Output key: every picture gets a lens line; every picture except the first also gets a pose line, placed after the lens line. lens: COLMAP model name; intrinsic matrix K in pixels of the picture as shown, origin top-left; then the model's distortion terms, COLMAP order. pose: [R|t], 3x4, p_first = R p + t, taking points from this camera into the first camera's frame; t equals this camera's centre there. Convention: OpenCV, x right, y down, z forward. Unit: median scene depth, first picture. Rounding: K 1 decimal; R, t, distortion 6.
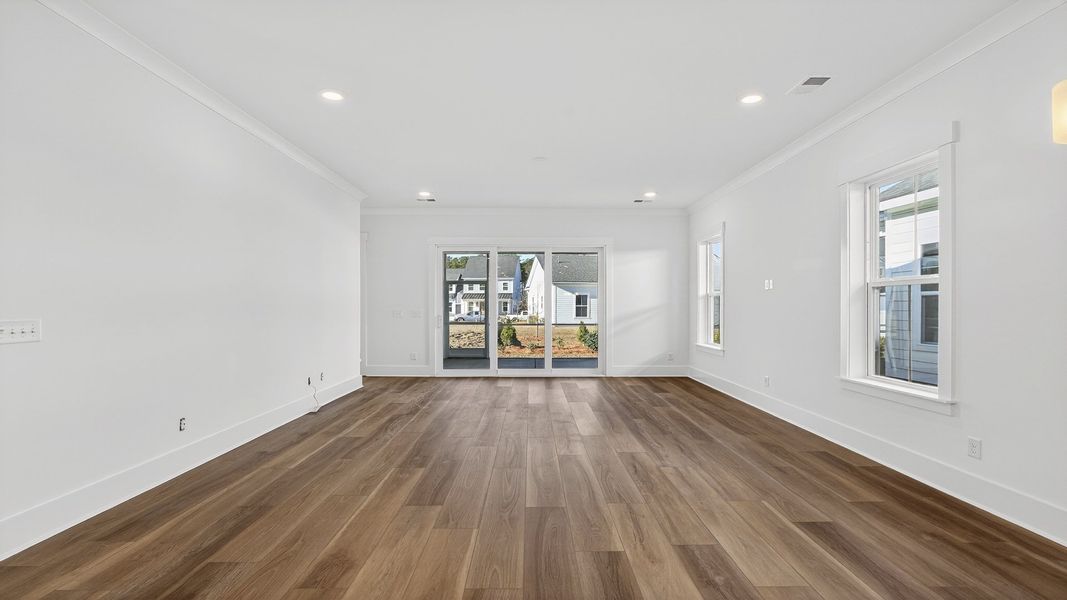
lens RADIAL K [[520.2, 0, 533.5], [0, 520.2, 300.0], [0, 0, 1]] dist [0.000523, 0.000056]
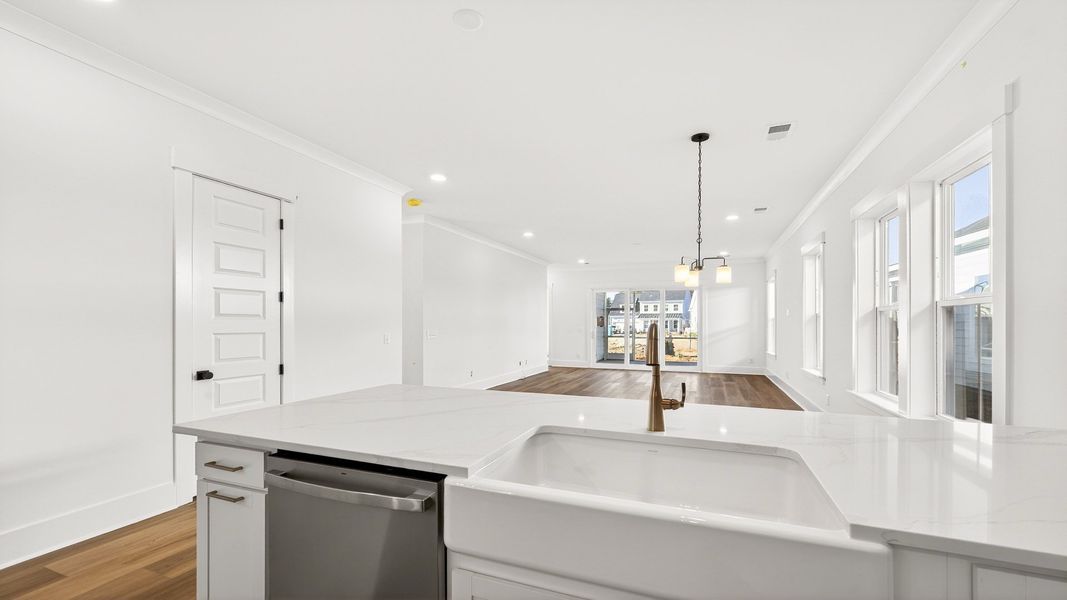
lens RADIAL K [[432.3, 0, 532.1], [0, 432.3, 317.1], [0, 0, 1]] dist [0.002244, -0.000198]
pose [[0.923428, -0.007492, -0.383699, 0.167213], [0.006043, 0.999969, -0.004983, -0.009647], [0.383725, 0.002283, 0.923445, -0.349872]]
